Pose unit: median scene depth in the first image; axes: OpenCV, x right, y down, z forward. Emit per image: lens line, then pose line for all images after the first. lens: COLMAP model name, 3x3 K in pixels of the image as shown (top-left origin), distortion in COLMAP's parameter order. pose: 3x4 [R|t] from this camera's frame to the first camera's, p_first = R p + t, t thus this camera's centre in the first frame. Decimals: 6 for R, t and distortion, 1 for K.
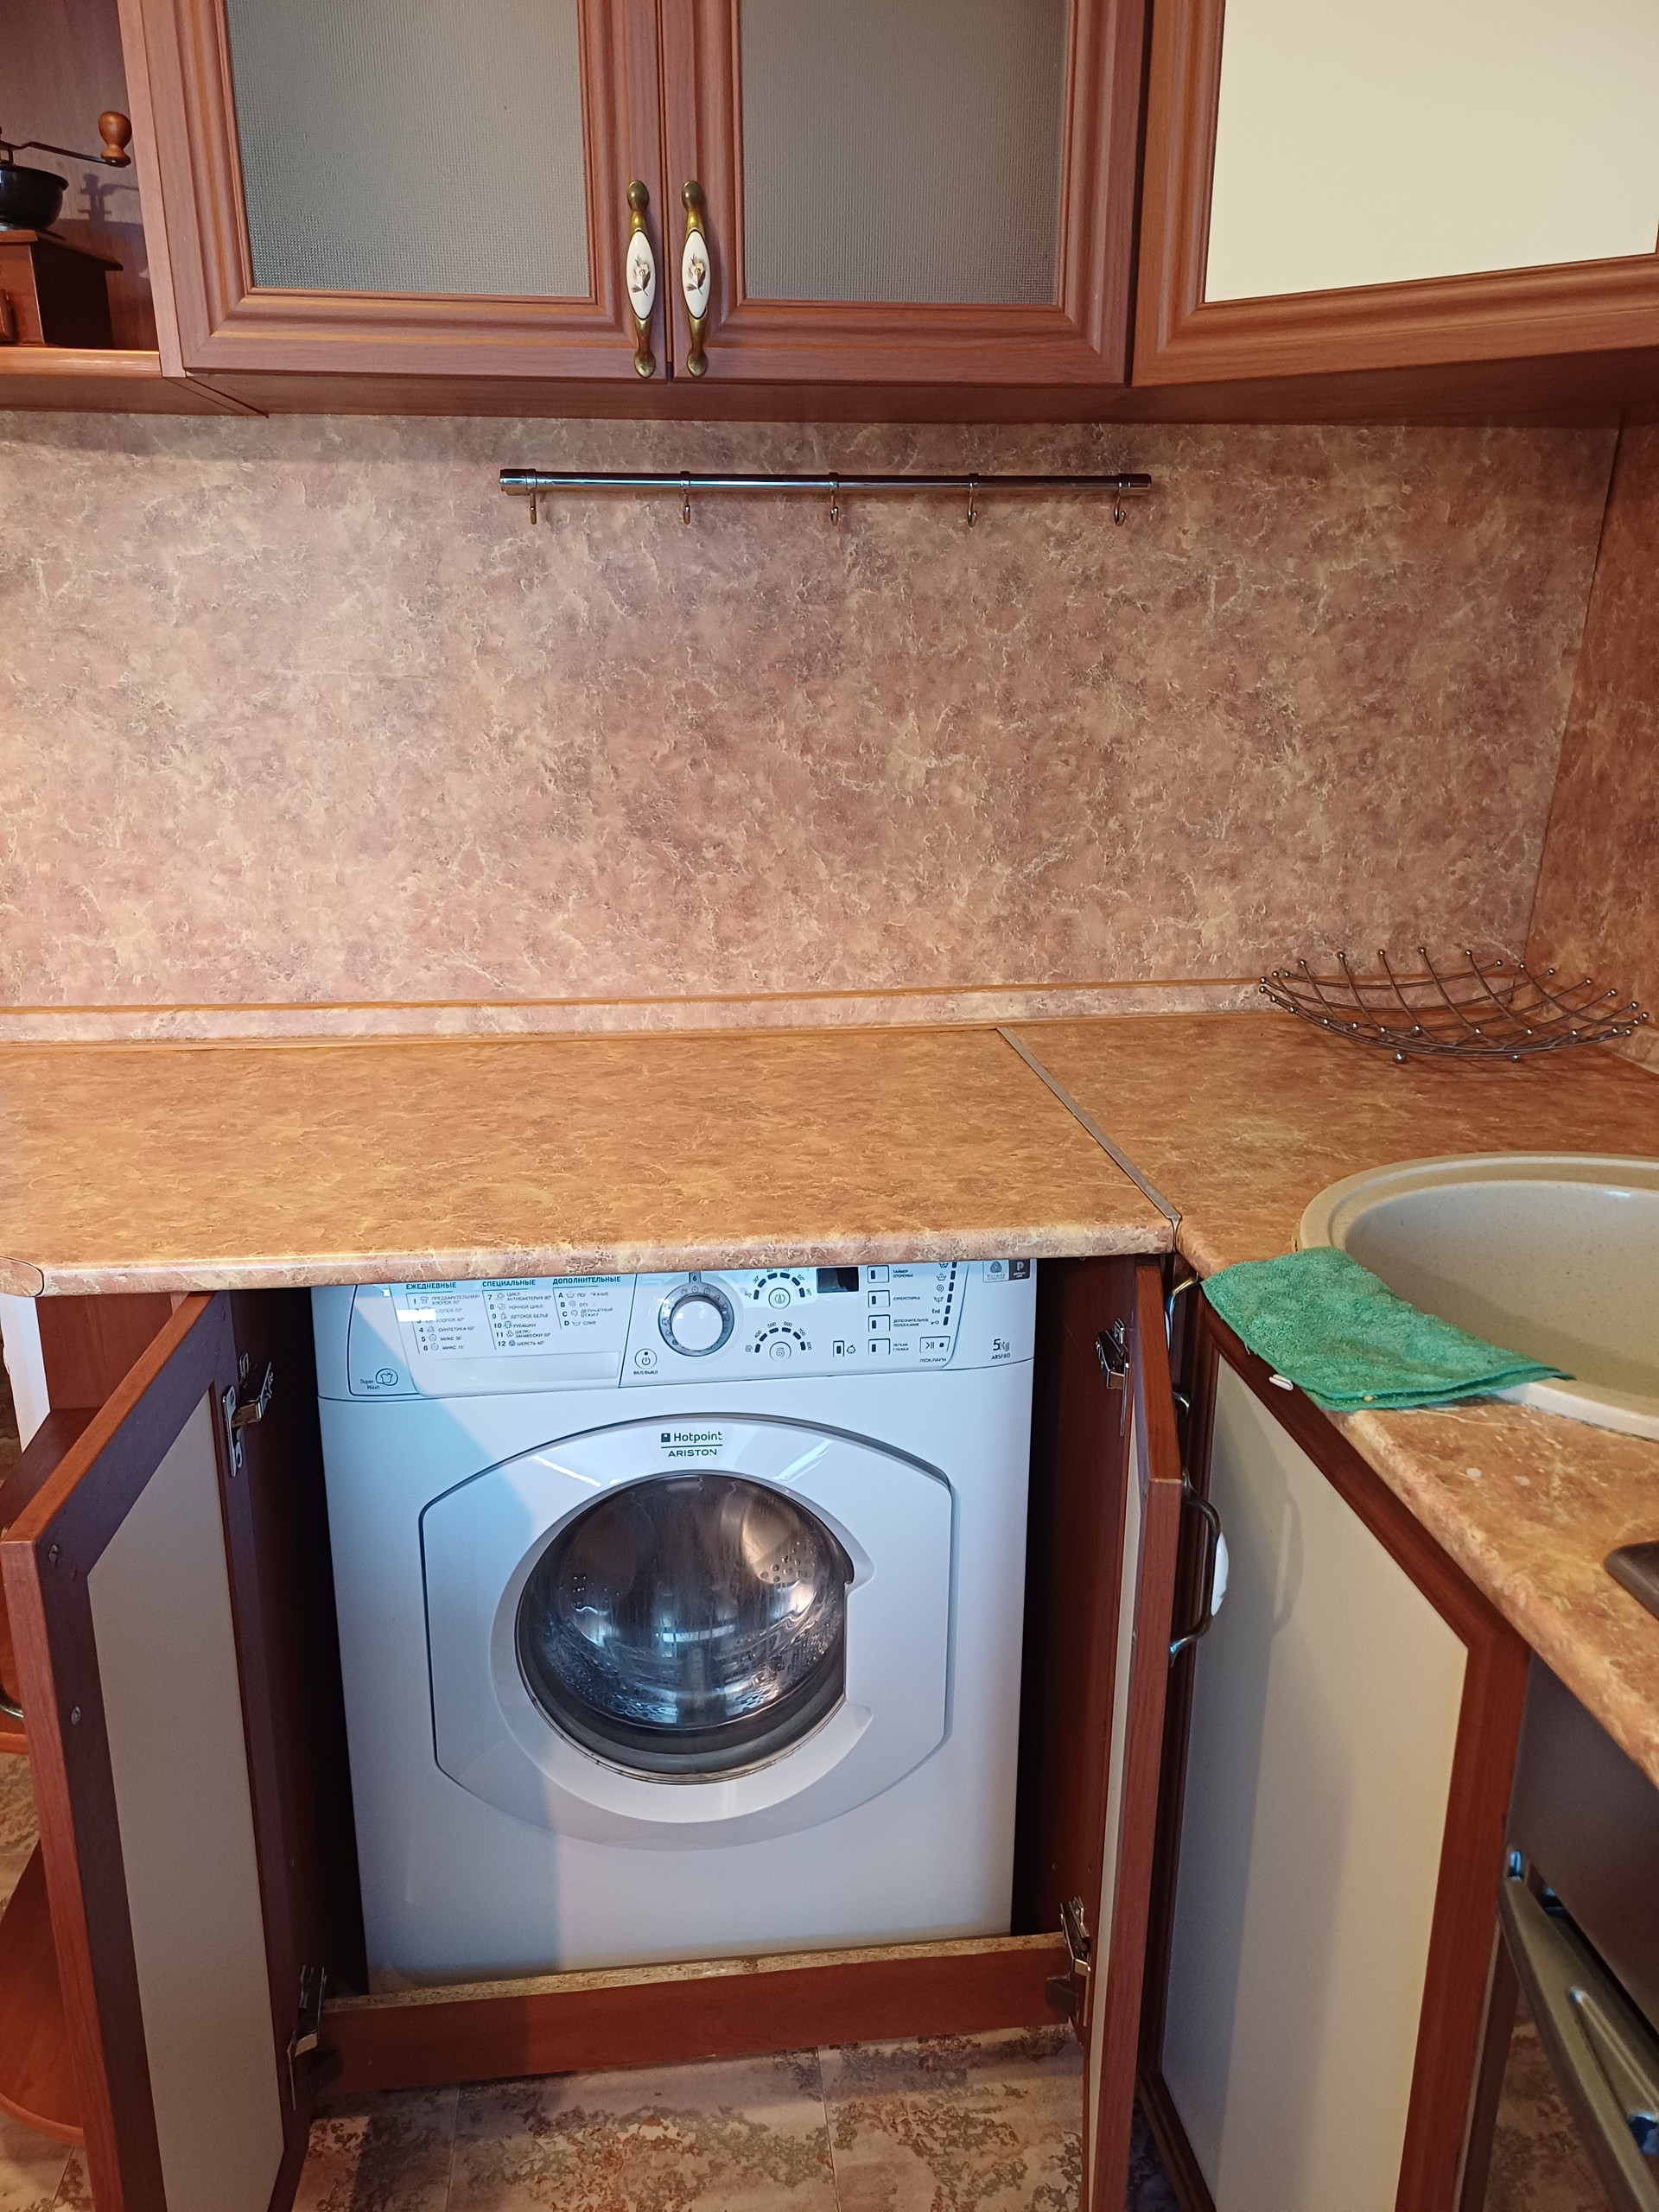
lens RADIAL K [[1603.3, 0, 847.0], [0, 1603.3, 1114.4], [0, 0, 1]] dist [0.069863, -0.059884]
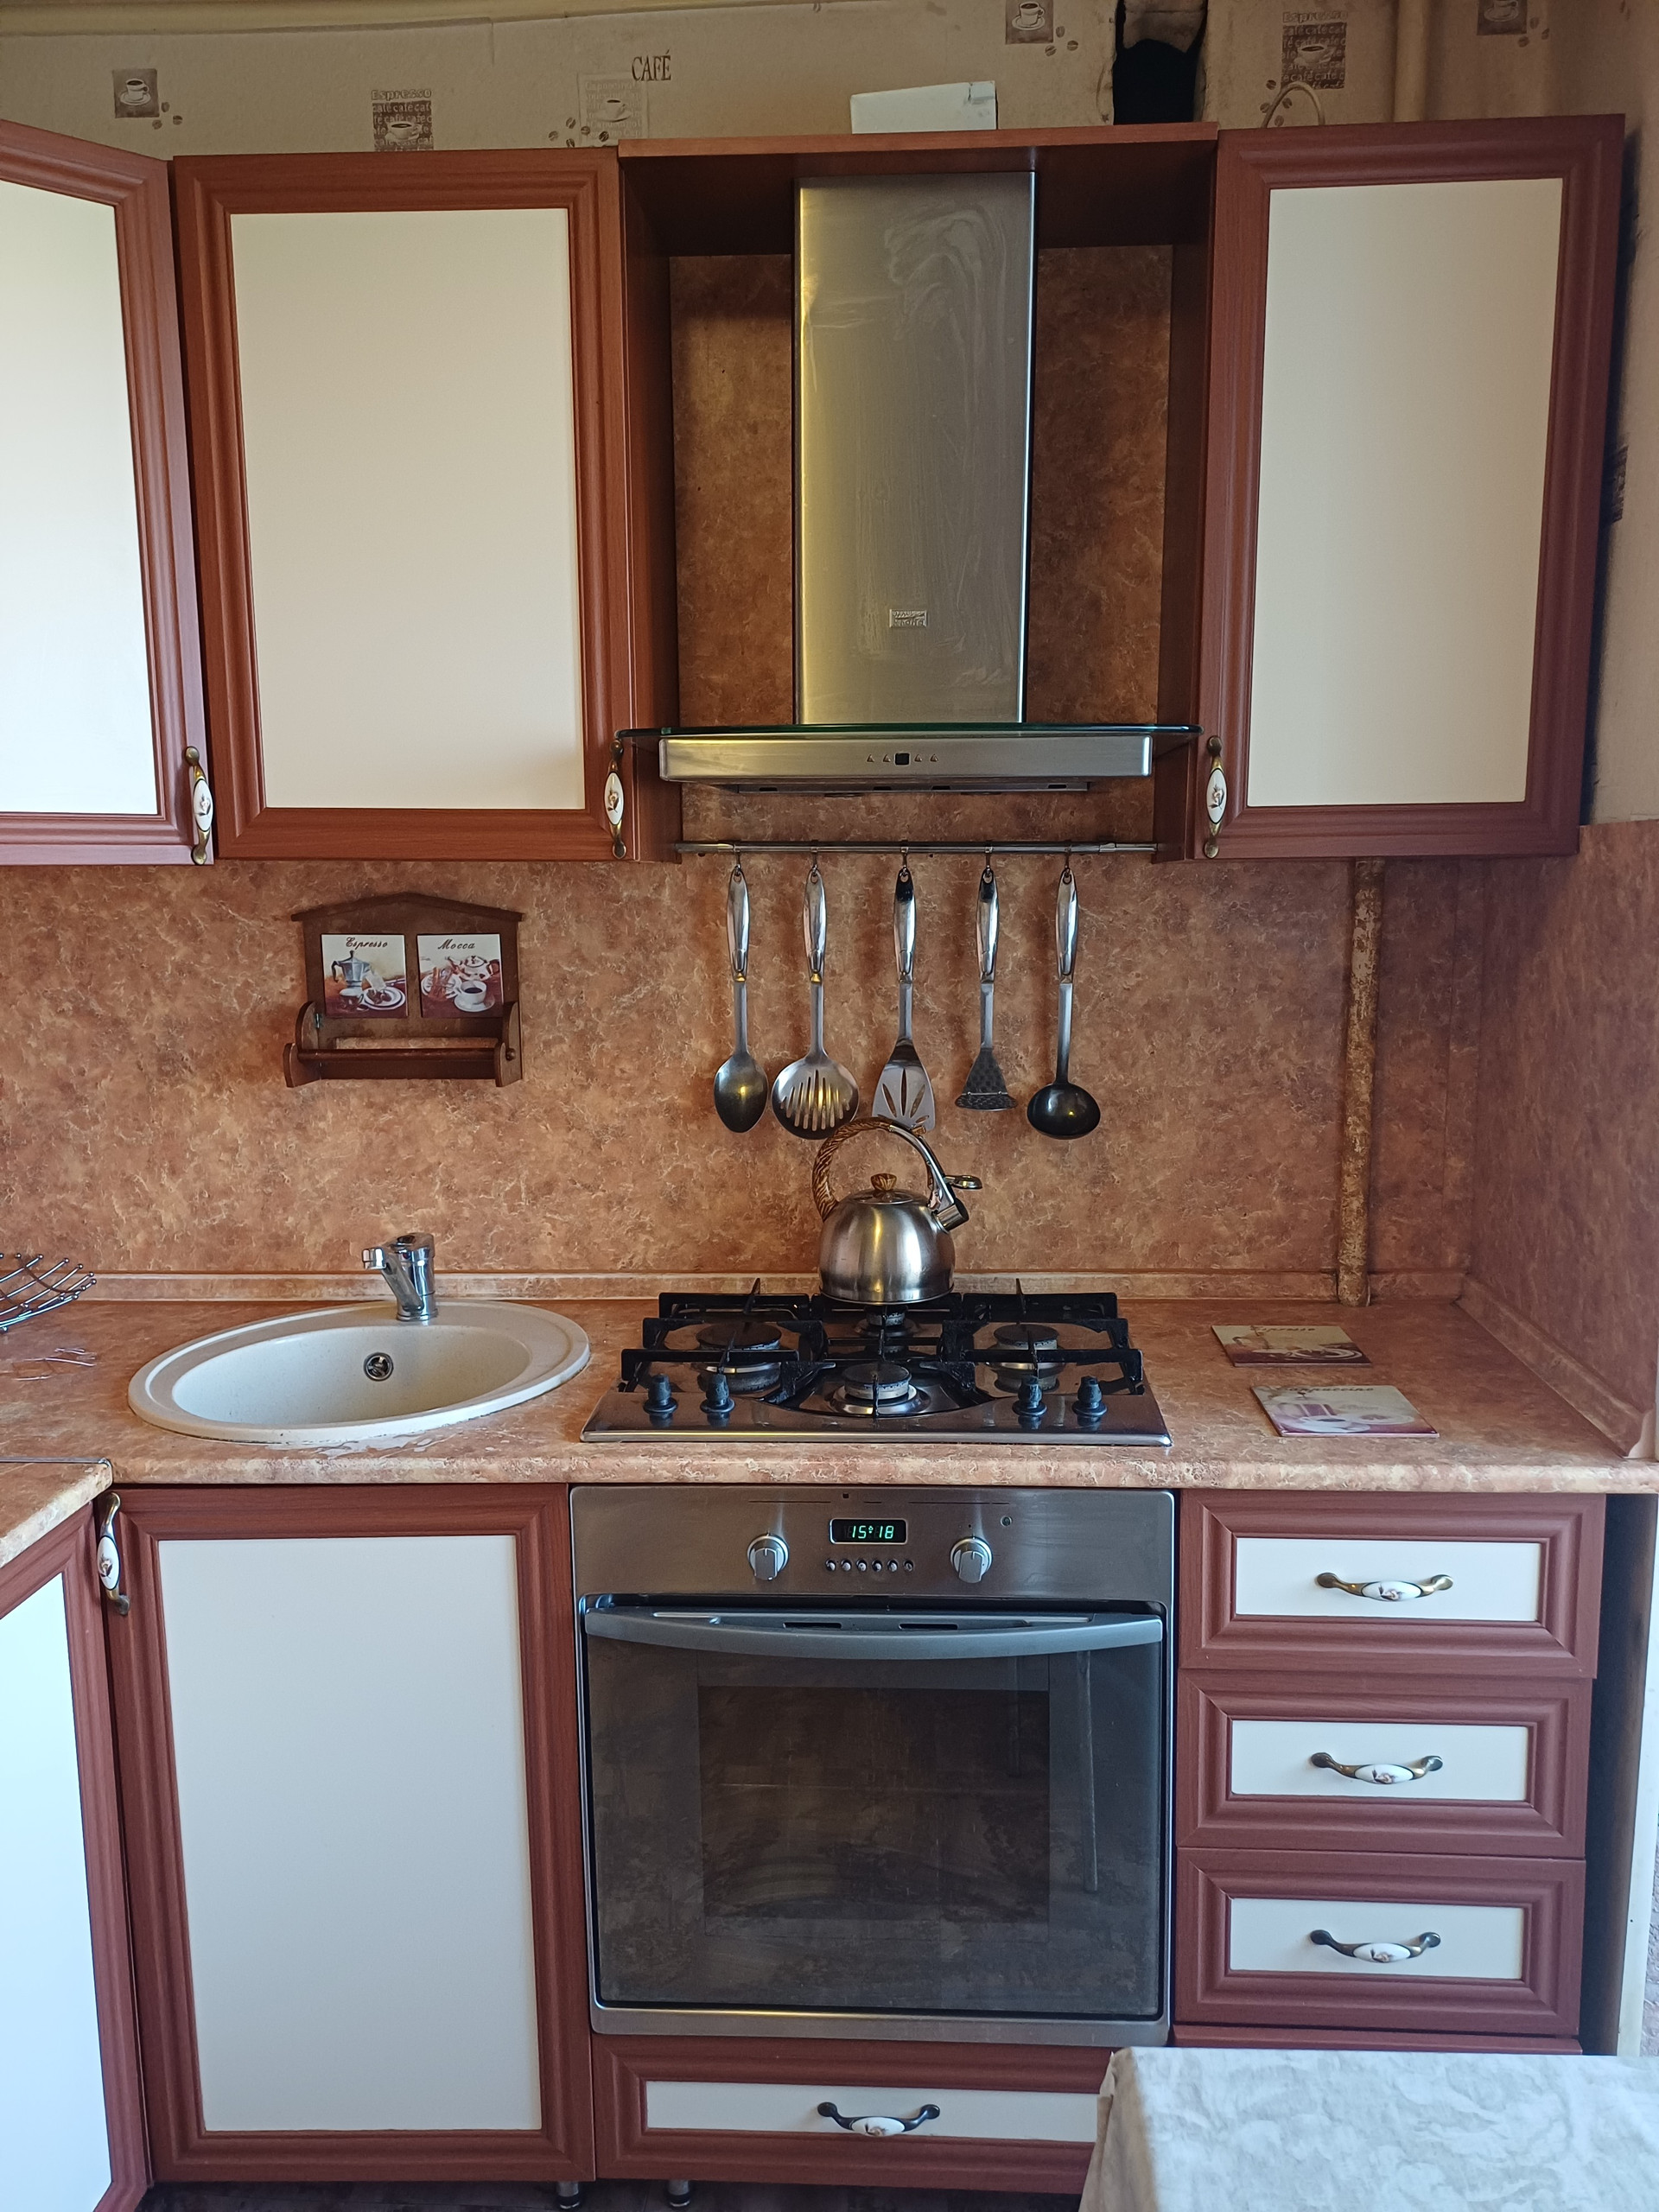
lens RADIAL K [[1603.3, 0, 824.2], [0, 1603.3, 1105.6], [0, 0, 1]] dist [0.069863, -0.059884]
pose [[0.174818, -0.159800, 0.971546, -0.720166], [0.307945, 0.946112, 0.100206, -0.124772], [-0.935205, 0.281665, 0.214607, 0.034874]]
